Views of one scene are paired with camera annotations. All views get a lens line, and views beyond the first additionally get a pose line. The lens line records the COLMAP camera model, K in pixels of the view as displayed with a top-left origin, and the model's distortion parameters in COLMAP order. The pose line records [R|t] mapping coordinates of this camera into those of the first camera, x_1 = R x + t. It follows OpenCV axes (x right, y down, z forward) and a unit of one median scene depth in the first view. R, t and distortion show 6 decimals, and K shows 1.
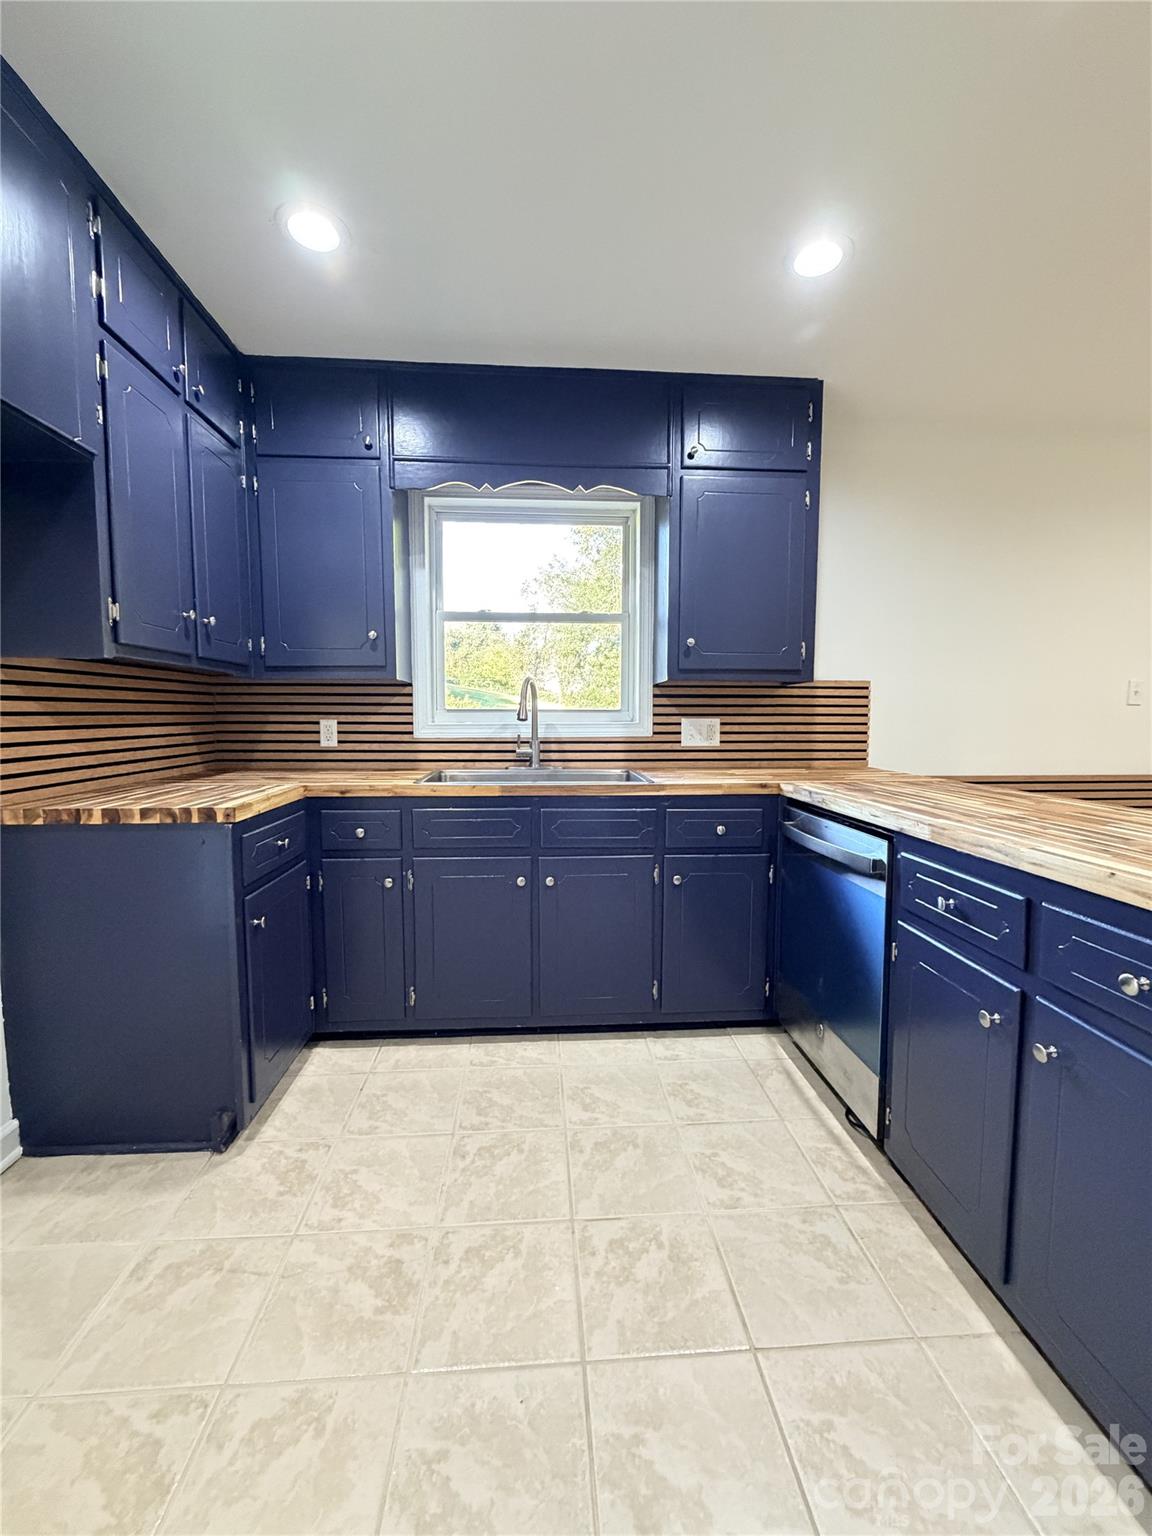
lens RADIAL K [[610.3, 0, 576.0], [0, 610.3, 768.0], [0, 0, 1]] dist [-0.002024, -0.000010]
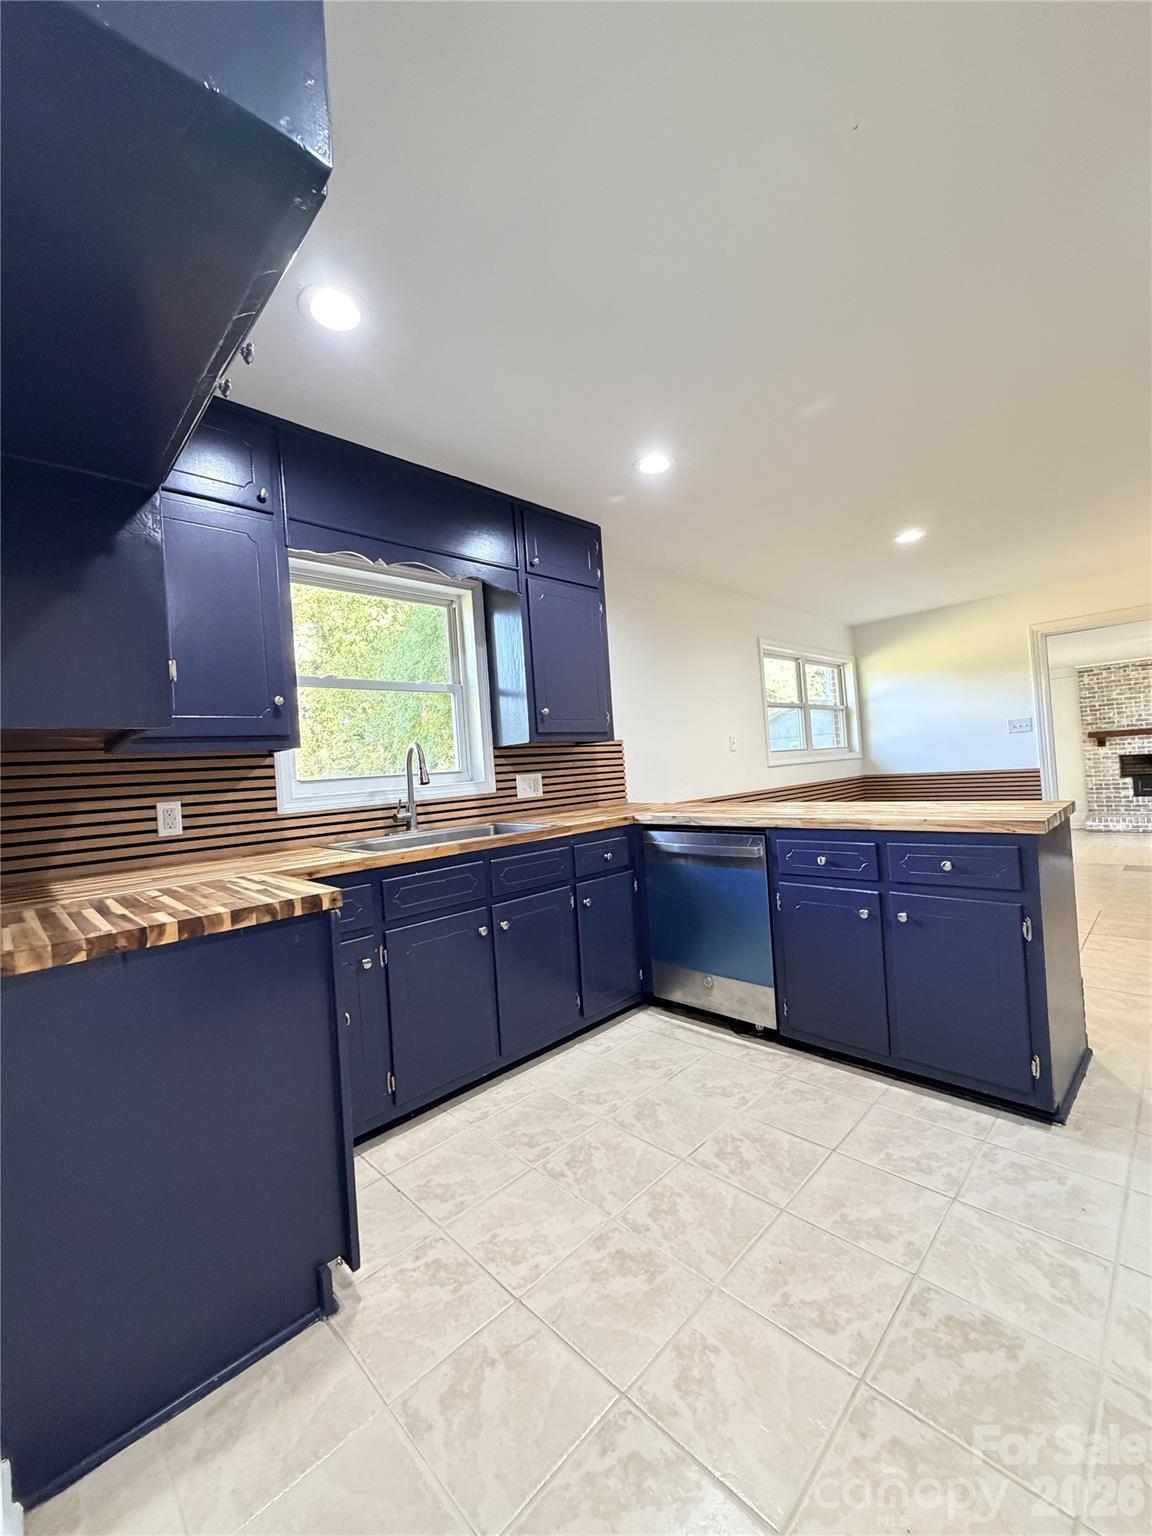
lens RADIAL K [[610.3, 0, 576.0], [0, 610.3, 768.0], [0, 0, 1]] dist [-0.002024, -0.000010]
pose [[0.758986, -0.052558, 0.648983, -0.671857], [0.120813, 0.990796, -0.061051, -0.012726], [-0.639801, 0.124742, 0.758350, 0.052392]]
